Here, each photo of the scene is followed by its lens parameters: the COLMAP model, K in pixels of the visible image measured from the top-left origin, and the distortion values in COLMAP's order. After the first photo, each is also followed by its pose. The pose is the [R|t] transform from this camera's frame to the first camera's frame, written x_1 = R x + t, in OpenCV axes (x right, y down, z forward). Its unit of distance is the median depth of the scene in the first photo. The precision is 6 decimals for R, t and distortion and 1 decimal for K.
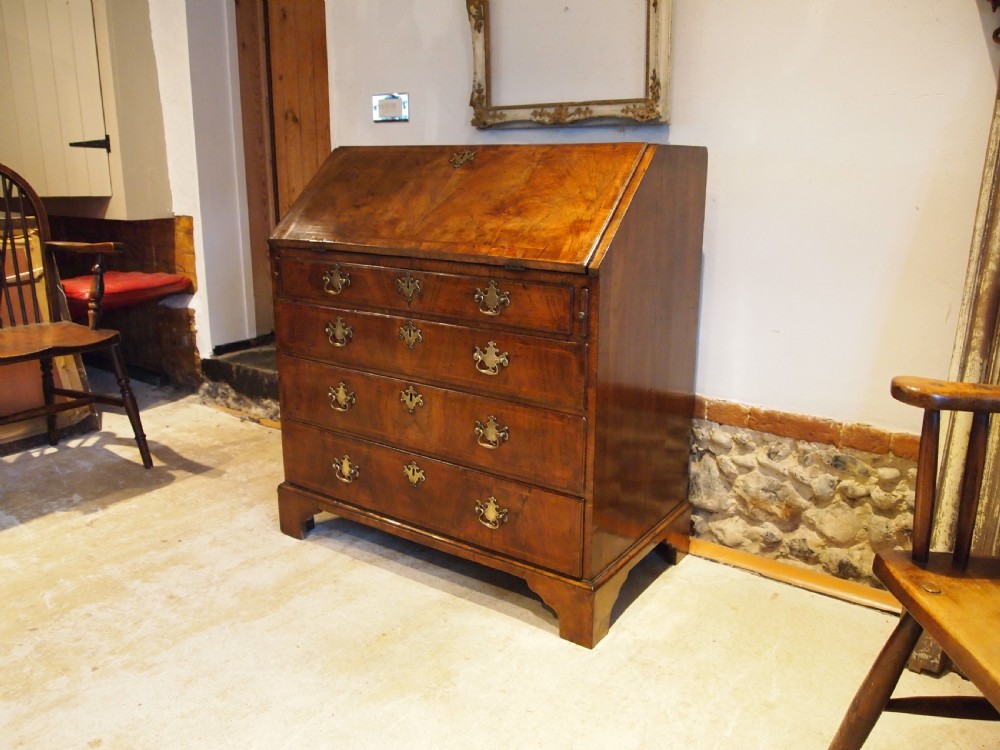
lens RADIAL K [[793.4, 0, 500.0], [0, 793.4, 375.0], [0, 0, 1]] dist [-0.045890, -0.002107]
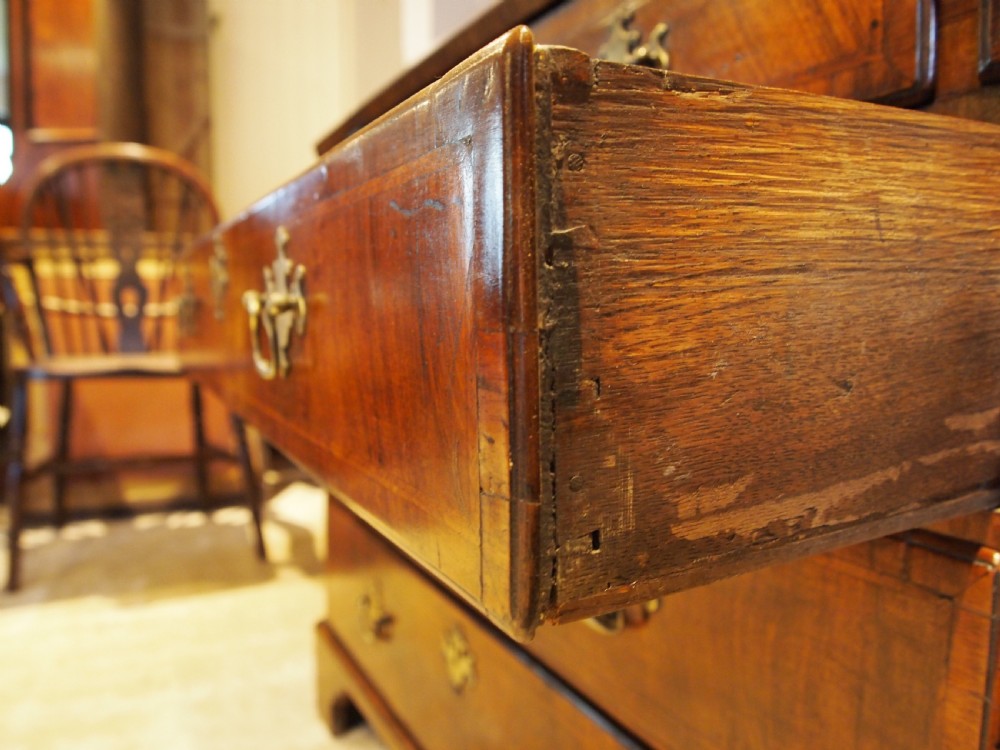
lens RADIAL K [[774.7, 0, 500.0], [0, 774.7, 375.0], [0, 0, 1]] dist [-0.075879, -0.000504]
pose [[0.886938, 0.037268, -0.460383, 0.065856], [-0.114670, 0.983301, -0.141315, 0.039766], [0.447429, 0.178130, 0.876400, 0.633729]]
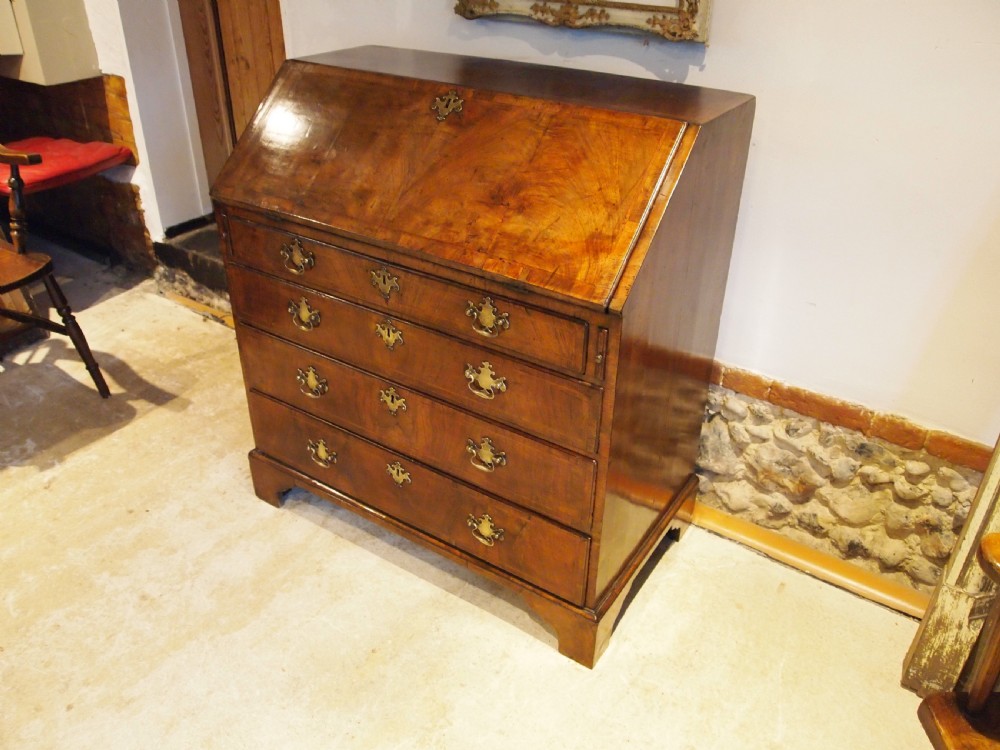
lens RADIAL K [[793.4, 0, 500.0], [0, 793.4, 375.0], [0, 0, 1]] dist [-0.045890, -0.002107]
pose [[0.999605, -0.005584, 0.027538, -0.016844], [-0.002397, 0.959535, 0.281579, -0.223807], [-0.027996, -0.281534, 0.959143, 0.156985]]
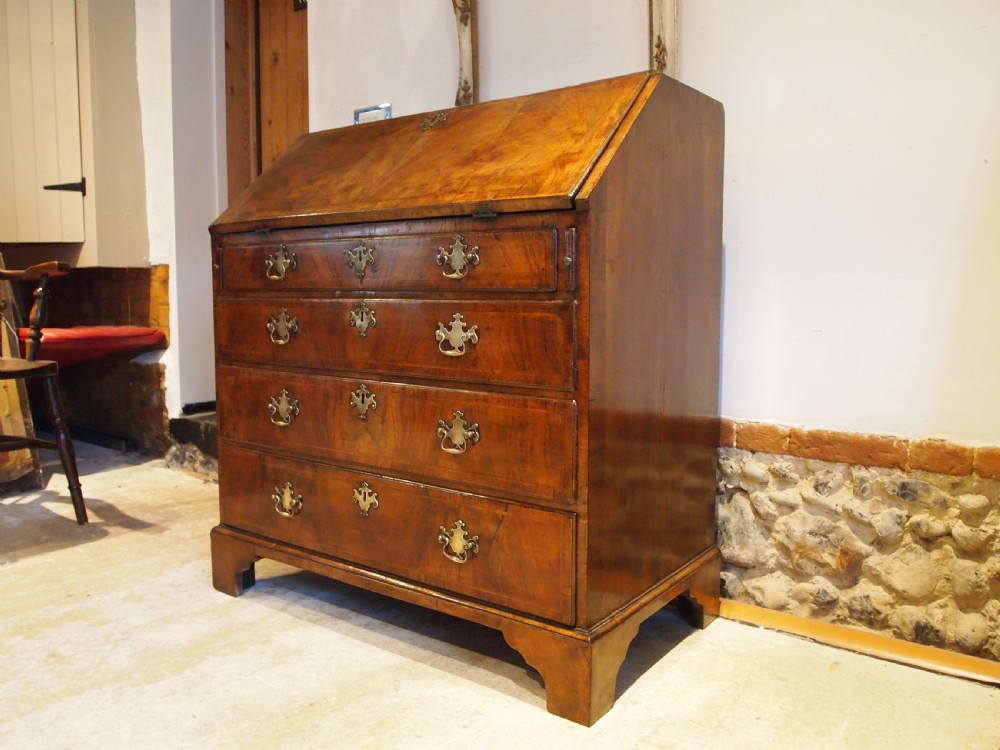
lens RADIAL K [[793.4, 0, 500.0], [0, 793.4, 375.0], [0, 0, 1]] dist [-0.045890, -0.002107]
pose [[0.999608, 0.001344, -0.027958, 0.044925], [-0.005622, 0.988133, -0.153497, 0.116602], [0.027420, 0.153594, 0.987754, 0.194034]]
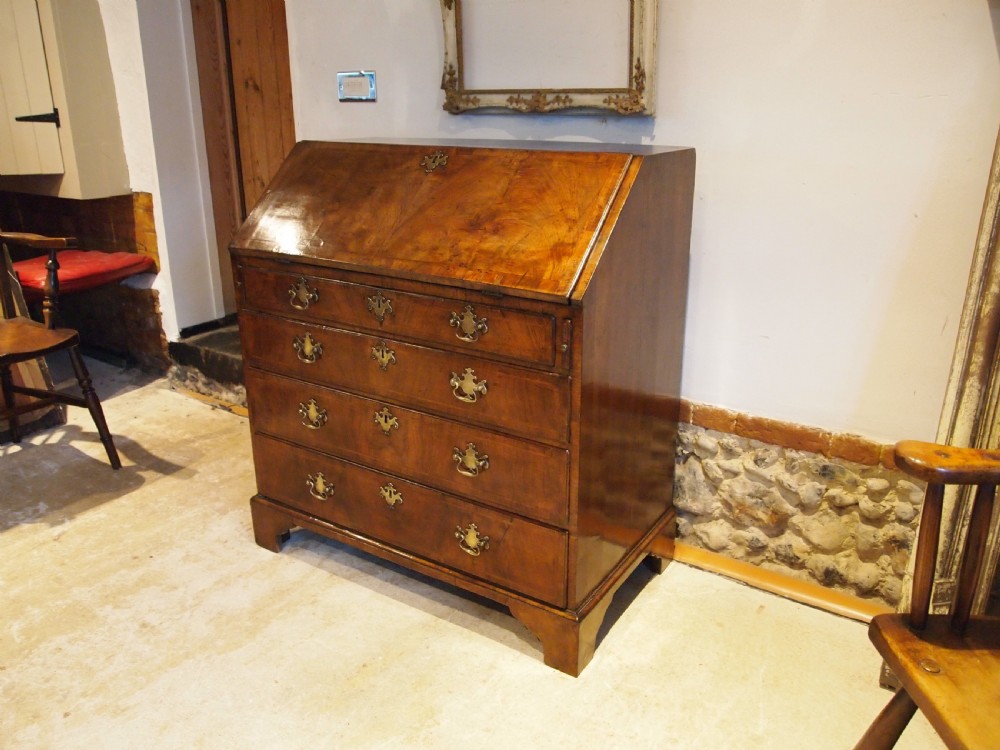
lens RADIAL K [[793.4, 0, 500.0], [0, 793.4, 375.0], [0, 0, 1]] dist [-0.045890, -0.002107]
pose [[0.999491, -0.017504, 0.026676, 0.000703], [0.015251, 0.996479, 0.082438, -0.093446], [-0.028025, -0.081989, 0.996239, 0.046367]]
